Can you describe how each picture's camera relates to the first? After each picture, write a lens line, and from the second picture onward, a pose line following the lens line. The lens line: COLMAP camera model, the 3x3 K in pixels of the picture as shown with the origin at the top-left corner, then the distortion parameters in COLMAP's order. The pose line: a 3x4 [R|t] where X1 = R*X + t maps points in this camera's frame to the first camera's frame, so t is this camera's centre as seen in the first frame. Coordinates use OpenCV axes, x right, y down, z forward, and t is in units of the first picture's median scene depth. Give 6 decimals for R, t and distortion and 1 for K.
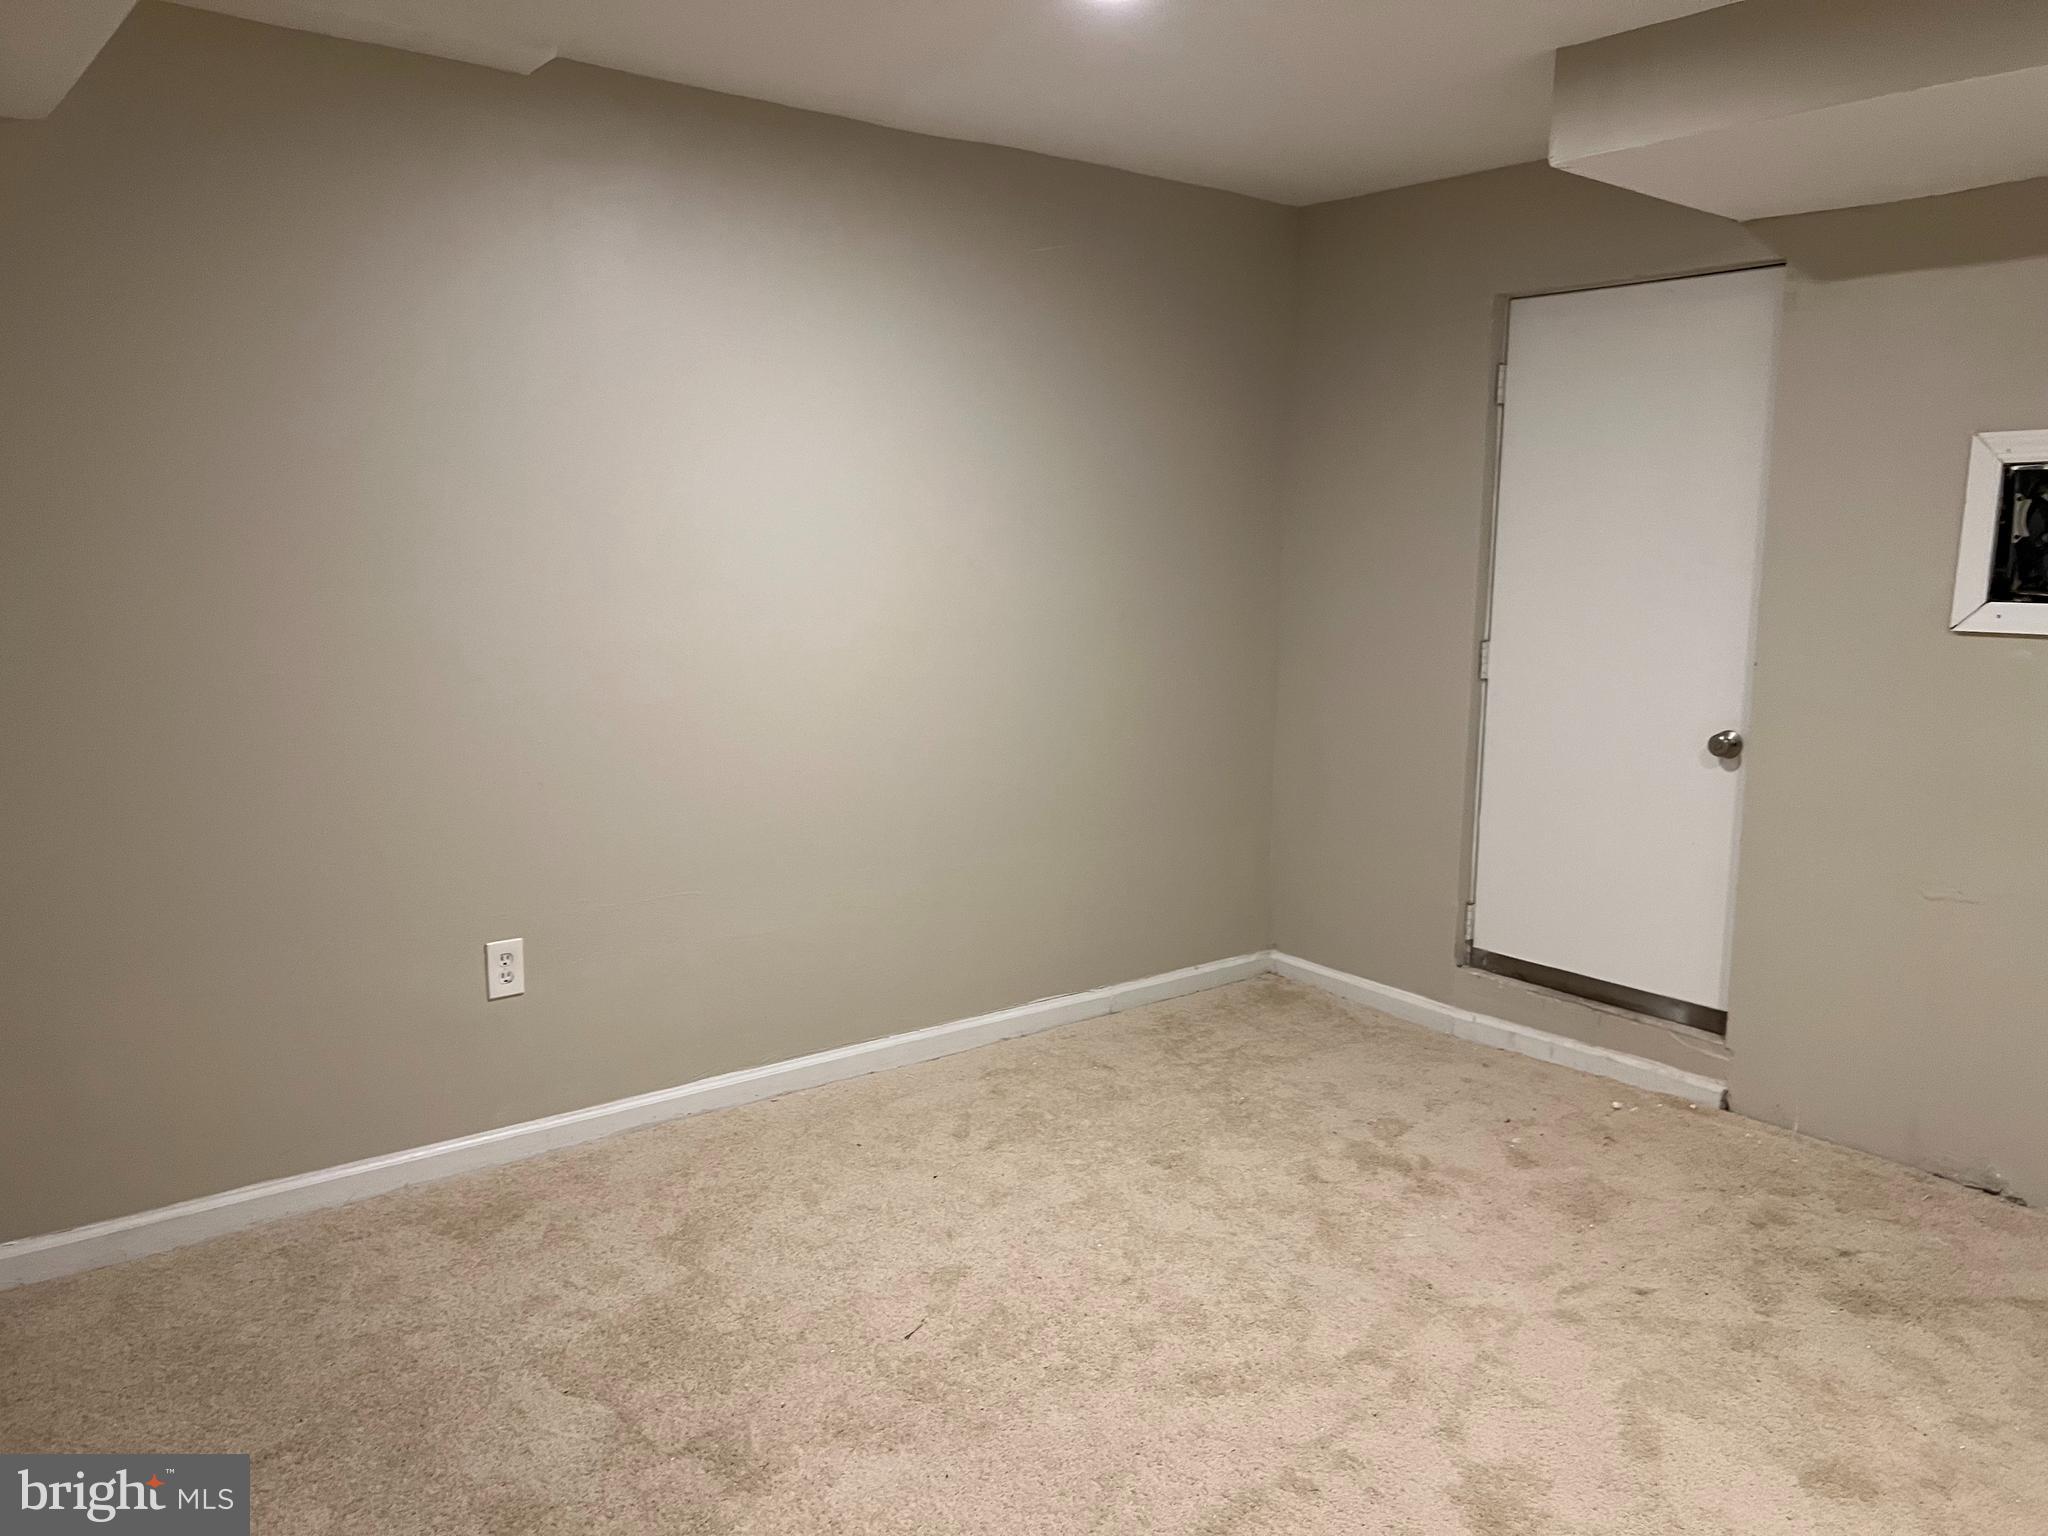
lens RADIAL K [[1568.0, 0, 1023.8], [0, 1568.0, 763.6], [0, 0, 1]] dist [0.043074, -0.029266]
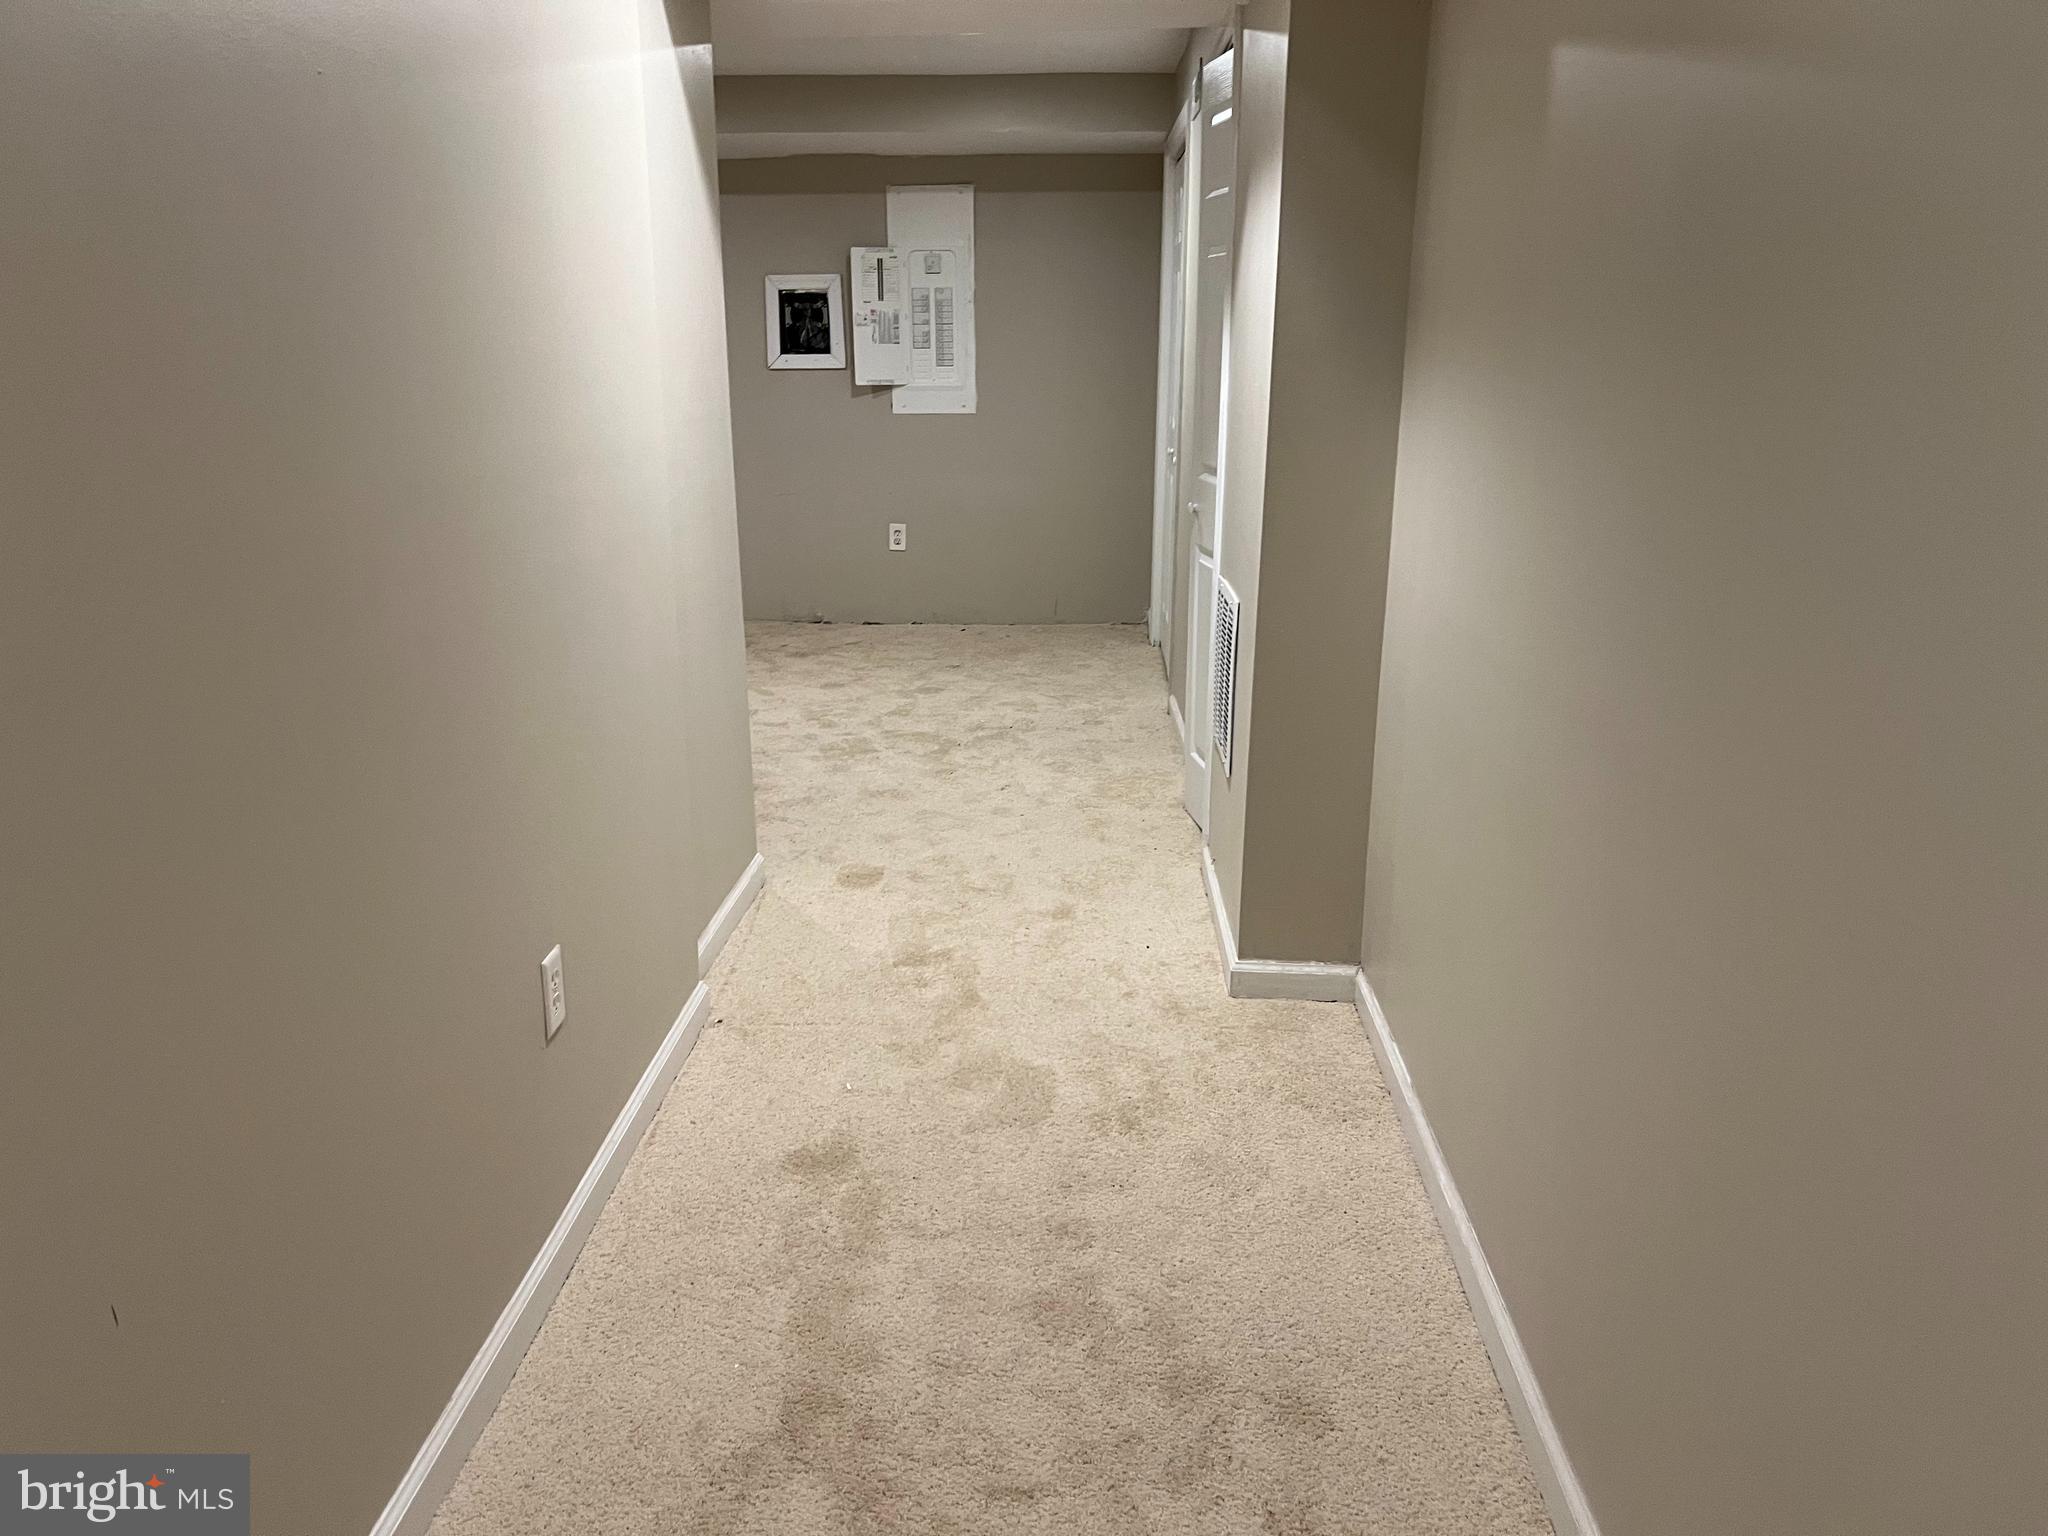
lens RADIAL K [[1568.0, 0, 1021.4], [0, 1568.0, 769.3], [0, 0, 1]] dist [0.043074, -0.029266]
pose [[0.652519, -0.203786, 0.729856, -0.918408], [0.113155, 0.978565, 0.172065, 0.127208], [-0.749276, -0.029689, 0.661592, -0.737145]]
